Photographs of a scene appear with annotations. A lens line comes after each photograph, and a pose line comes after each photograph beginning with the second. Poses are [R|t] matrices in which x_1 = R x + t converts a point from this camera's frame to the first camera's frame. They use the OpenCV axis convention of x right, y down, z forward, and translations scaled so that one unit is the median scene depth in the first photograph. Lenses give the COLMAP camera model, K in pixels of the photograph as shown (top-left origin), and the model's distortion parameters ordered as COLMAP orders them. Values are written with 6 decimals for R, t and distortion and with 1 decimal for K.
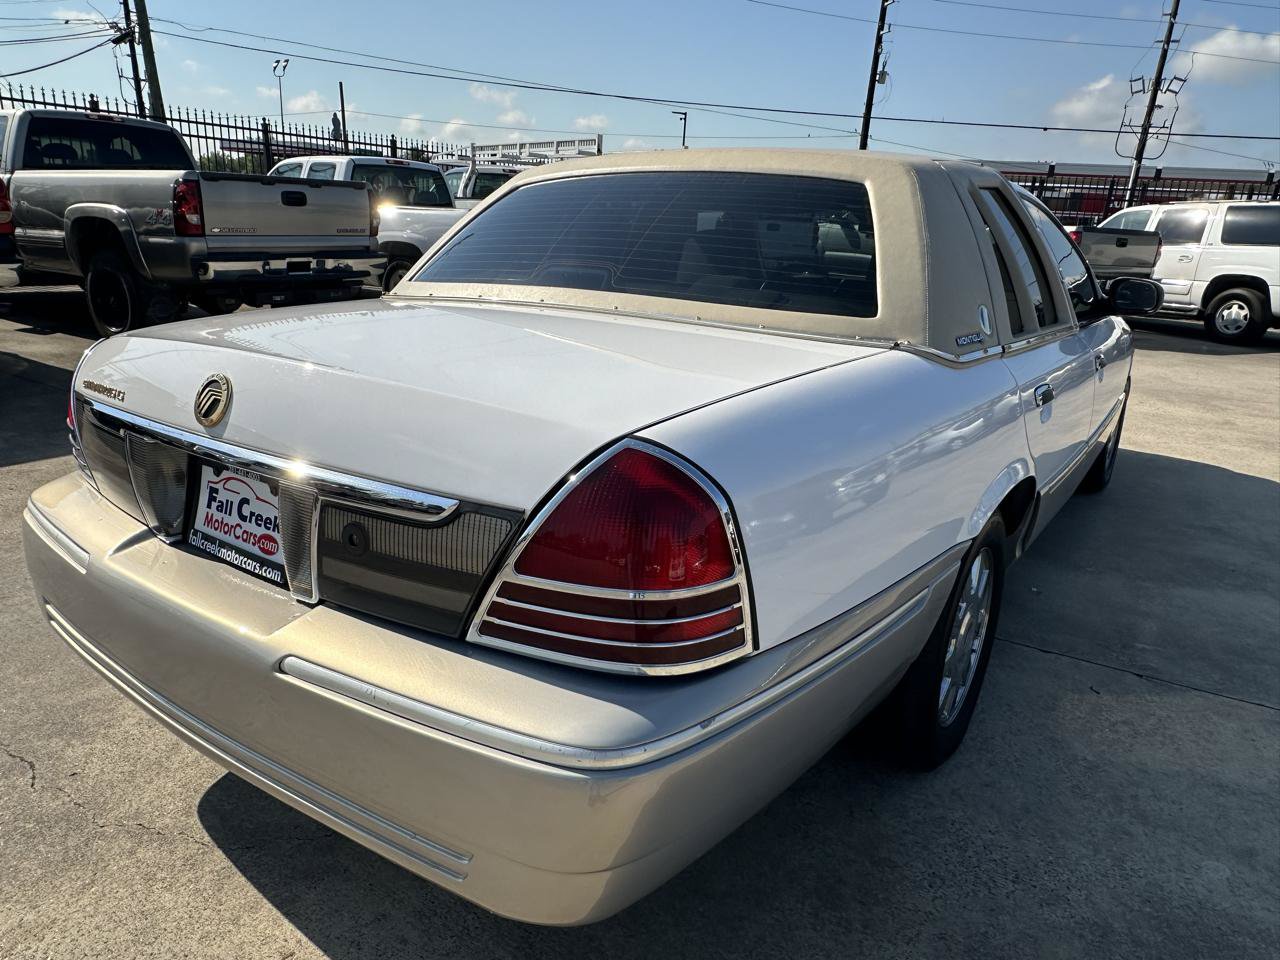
lens RADIAL K [[847.1, 0, 633.0], [0, 847.1, 487.0], [0, 0, 1]] dist [-0.003439, 0.001606]
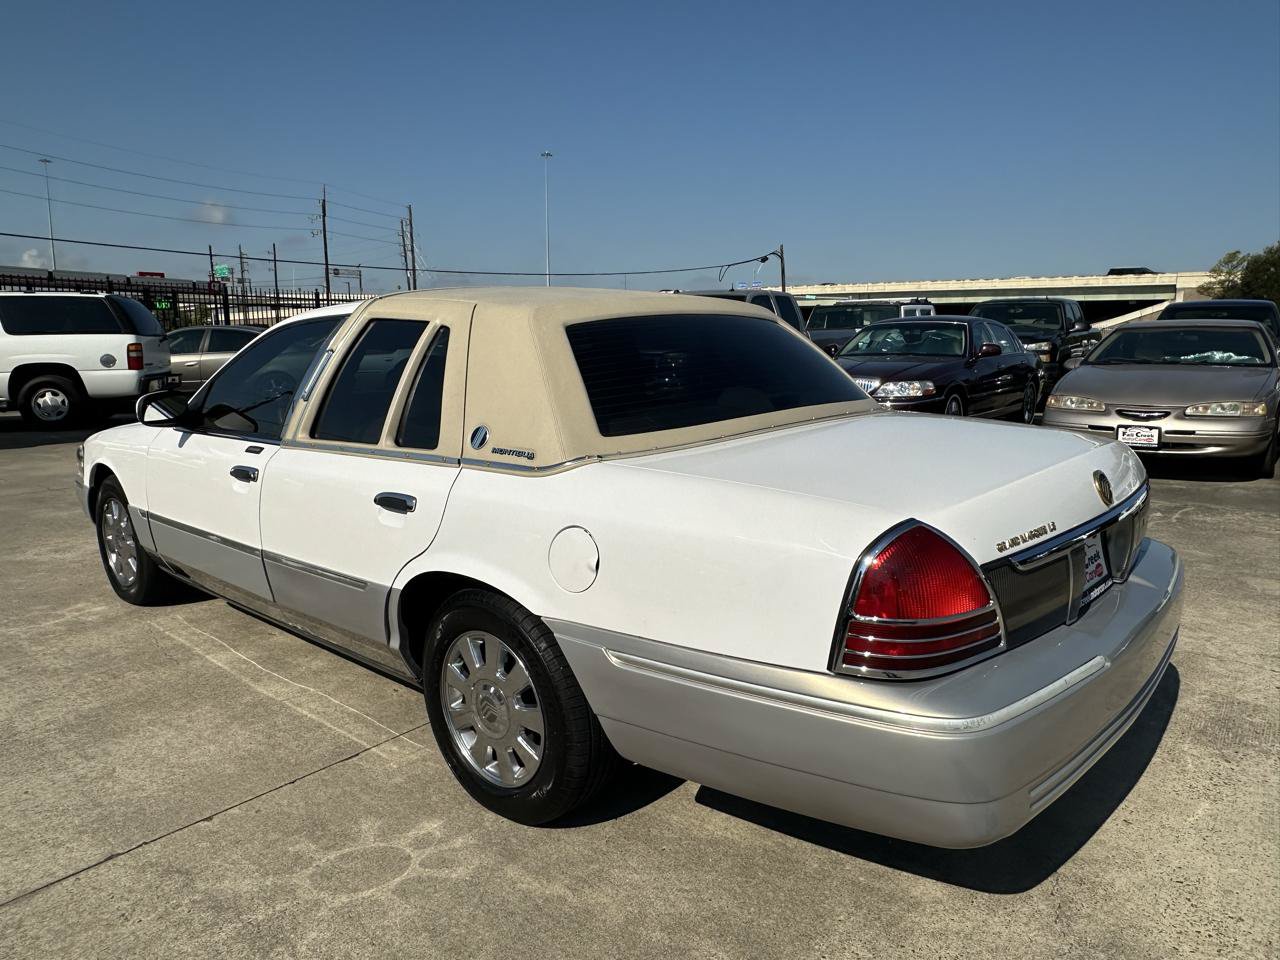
lens RADIAL K [[889.7, 0, 641.8], [0, 889.7, 485.2], [0, 0, 1]] dist [-0.000971, -0.000434]
pose [[0.112314, -0.209856, 0.971260, -1.542701], [0.302332, 0.938321, 0.167778, -0.449622], [-0.946563, 0.274799, 0.168833, 1.095085]]
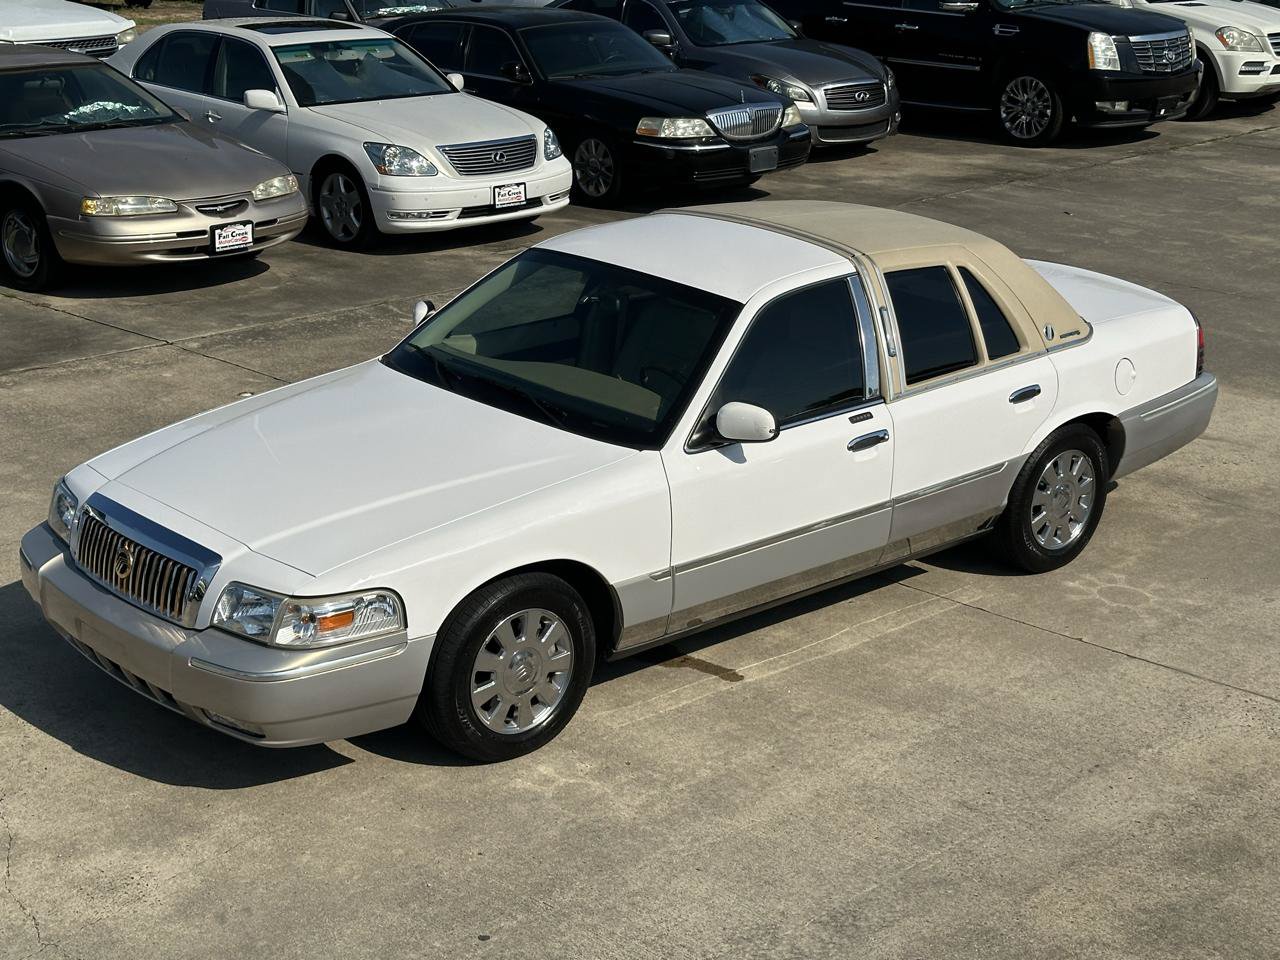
lens RADIAL K [[1999.7, 0, 661.8], [0, 1999.7, 462.3], [0, 0, 1]] dist [0.156264, -0.044747]
pose [[-0.975218, -0.111231, 0.191255, -0.362019], [0.016528, 0.825394, 0.564315, -2.640533], [-0.220630, 0.553491, -0.803100, 5.403069]]
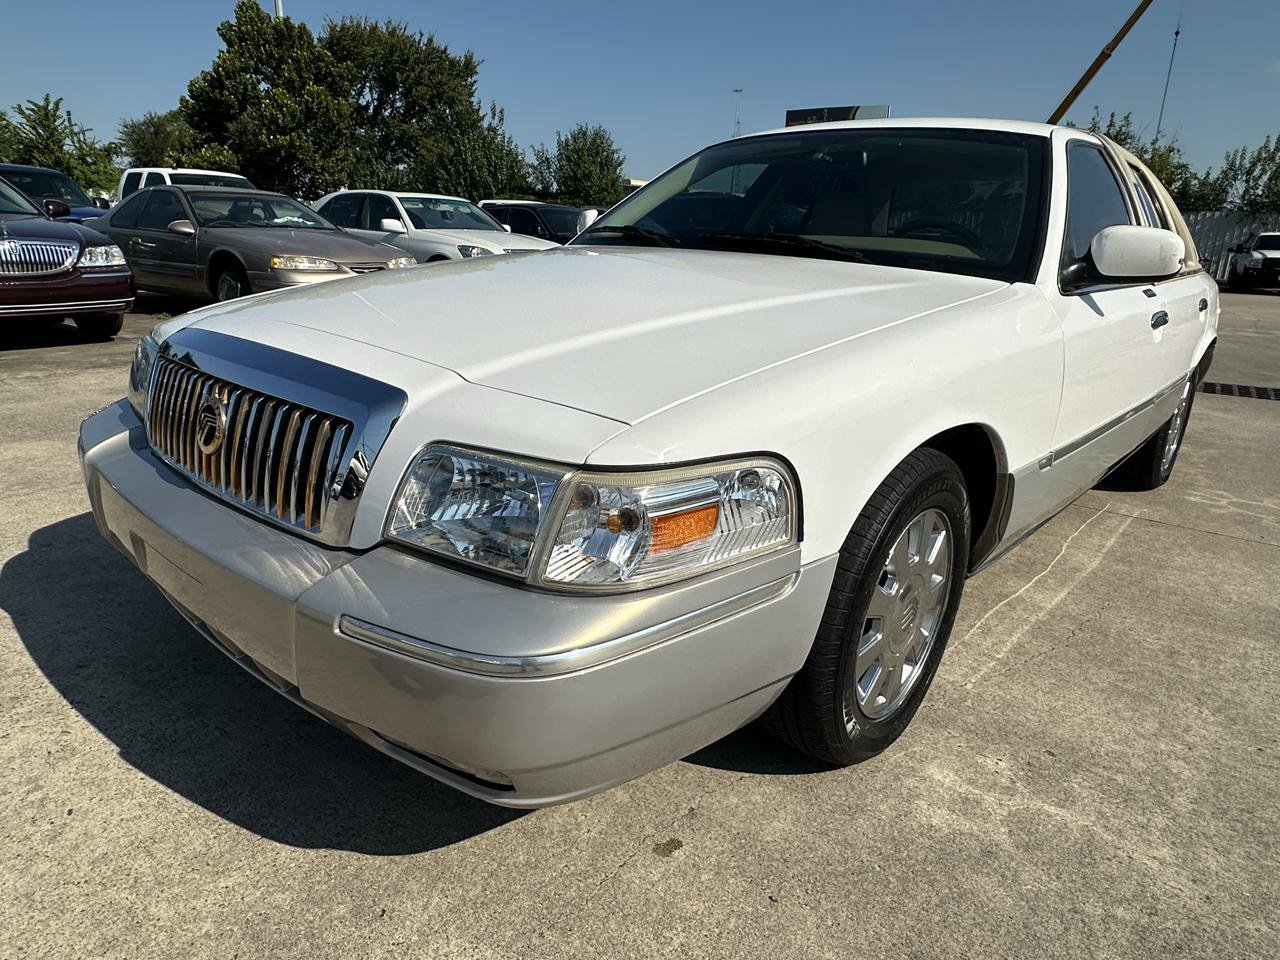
lens RADIAL K [[806.8, 0, 632.1], [0, 806.8, 481.6], [0, 0, 1]] dist [-0.001054, -0.000095]
pose [[-0.990821, -0.105402, 0.084639, 0.747111], [-0.039947, 0.826465, 0.561568, -0.923620], [-0.129141, 0.553033, -0.823090, 3.479242]]
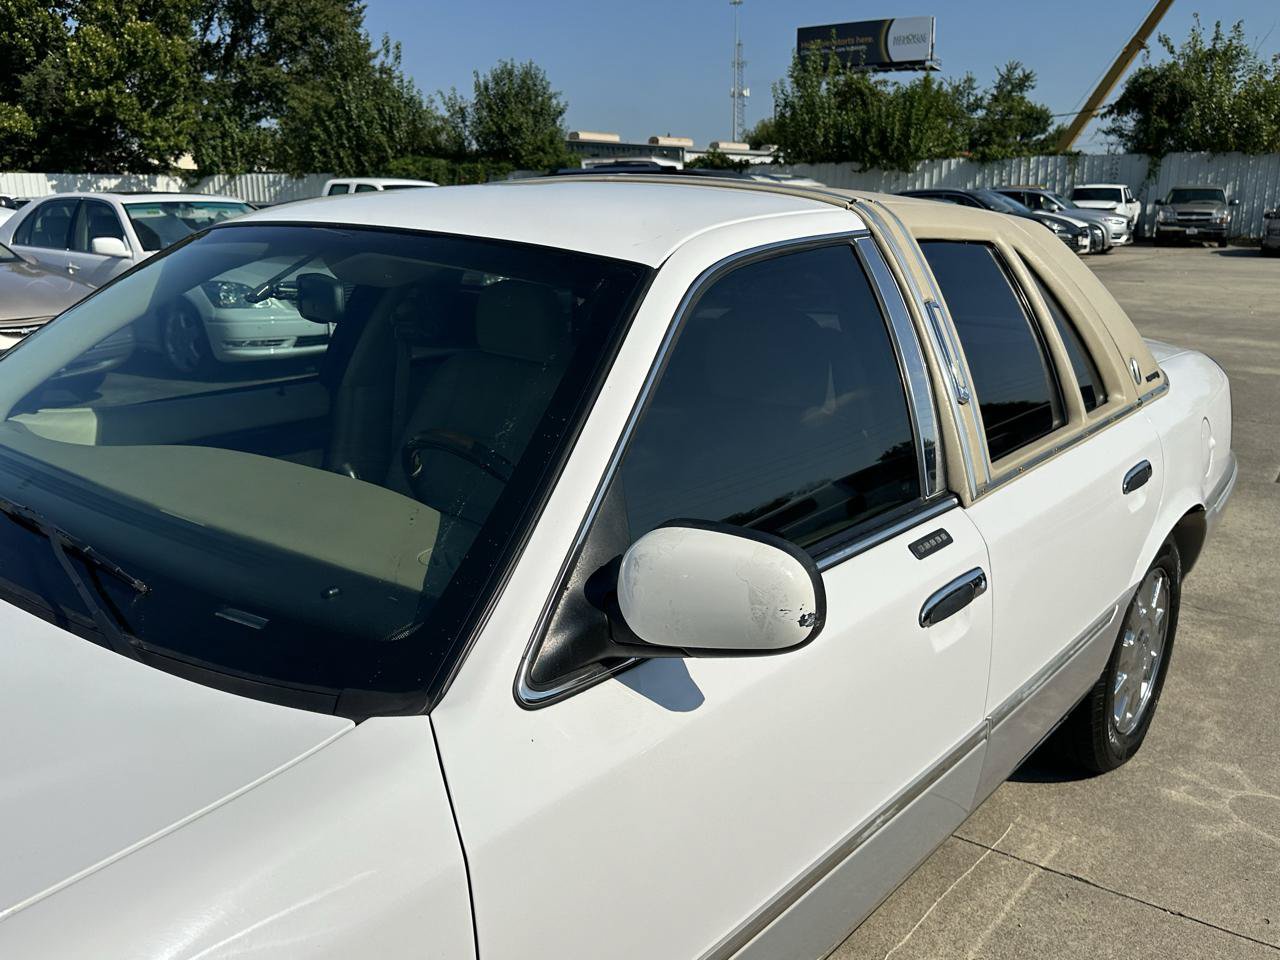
lens RADIAL K [[1092.0, 0, 632.0], [0, 1092.0, 477.2], [0, 0, 1]] dist [0.047118, -0.078561]
pose [[-0.995238, -0.061675, 0.075485, 0.210509], [-0.013258, 0.852838, 0.522007, -0.977410], [-0.096571, 0.518520, -0.849595, 2.834535]]
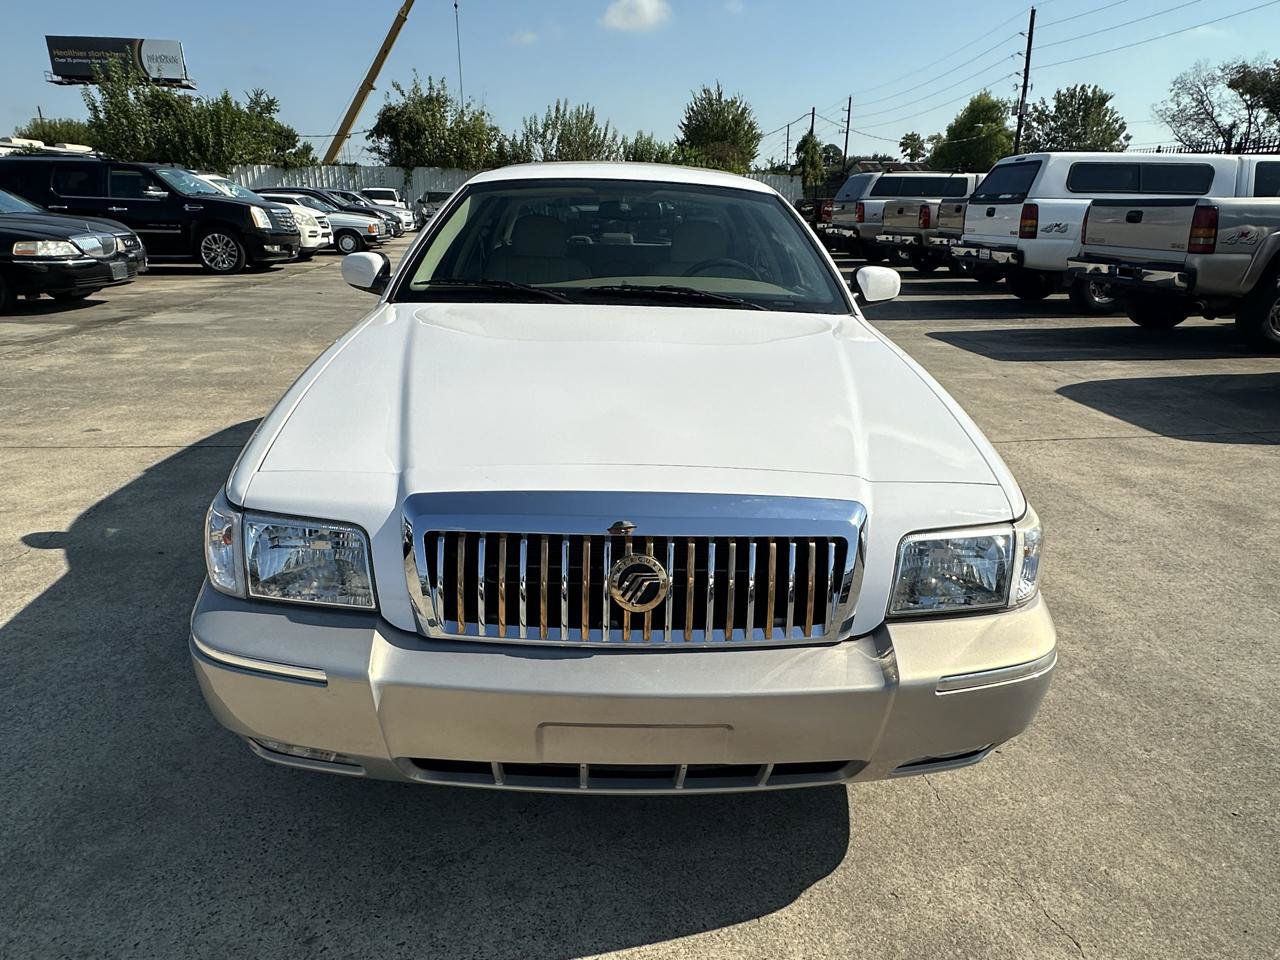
lens RADIAL K [[808.1, 0, 637.7], [0, 808.1, 486.4], [0, 0, 1]] dist [-0.004128, 0.003022]
pose [[-0.796881, 0.146929, -0.585997, 1.615374], [-0.223642, 0.829322, 0.512064, -0.988120], [0.561217, 0.539108, -0.628011, 3.309631]]
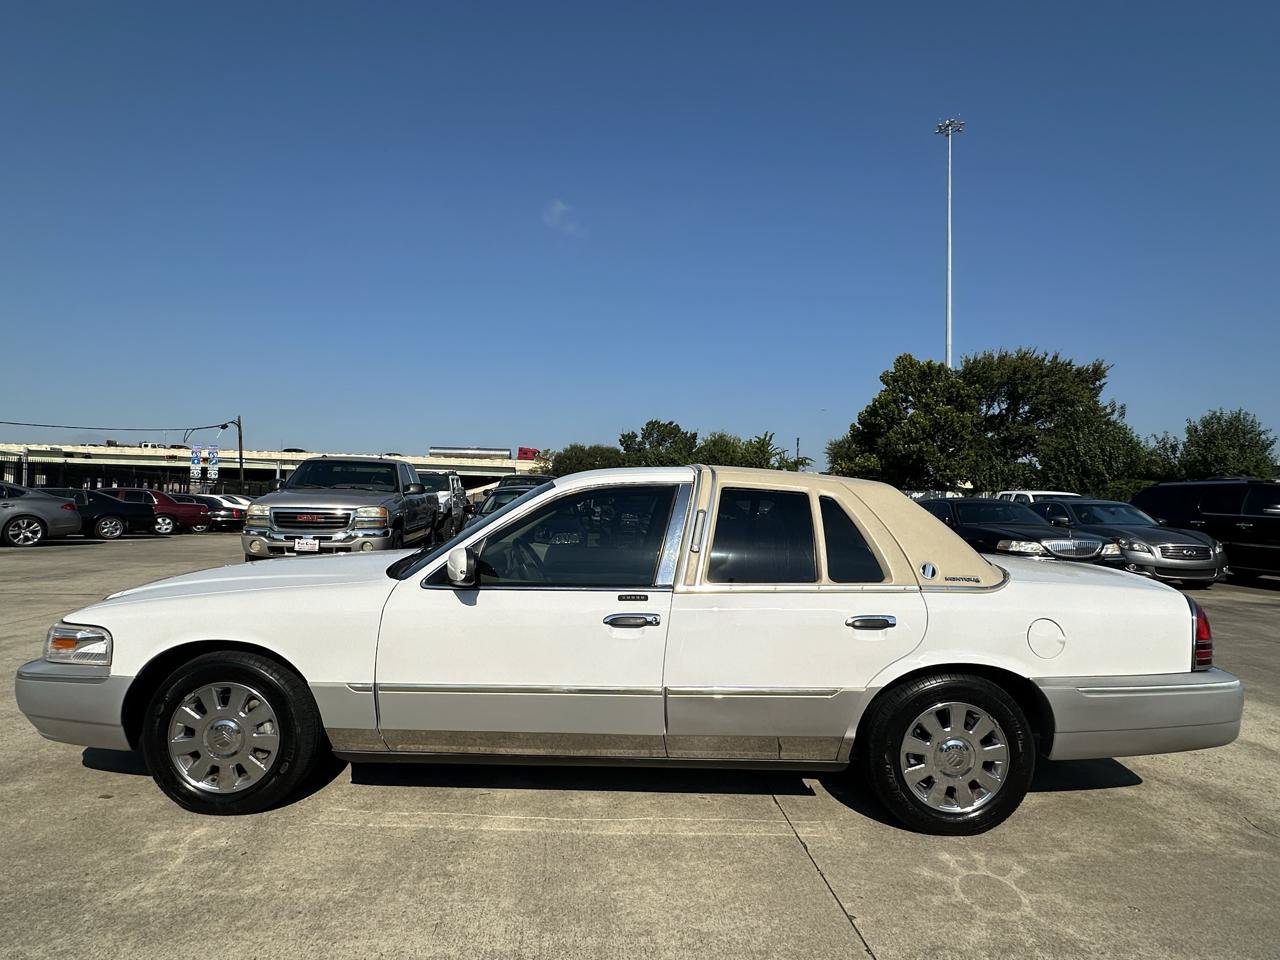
lens RADIAL K [[686.2, 0, 640.0], [0, 686.2, 480.0], [0, 0, 1]] dist [-0.002420, 0.000792]
pose [[-0.587875, -0.033271, 0.808267, -1.147365], [0.190878, 0.965236, 0.178563, -0.948719], [-0.786110, 0.259253, -0.561087, 2.792471]]
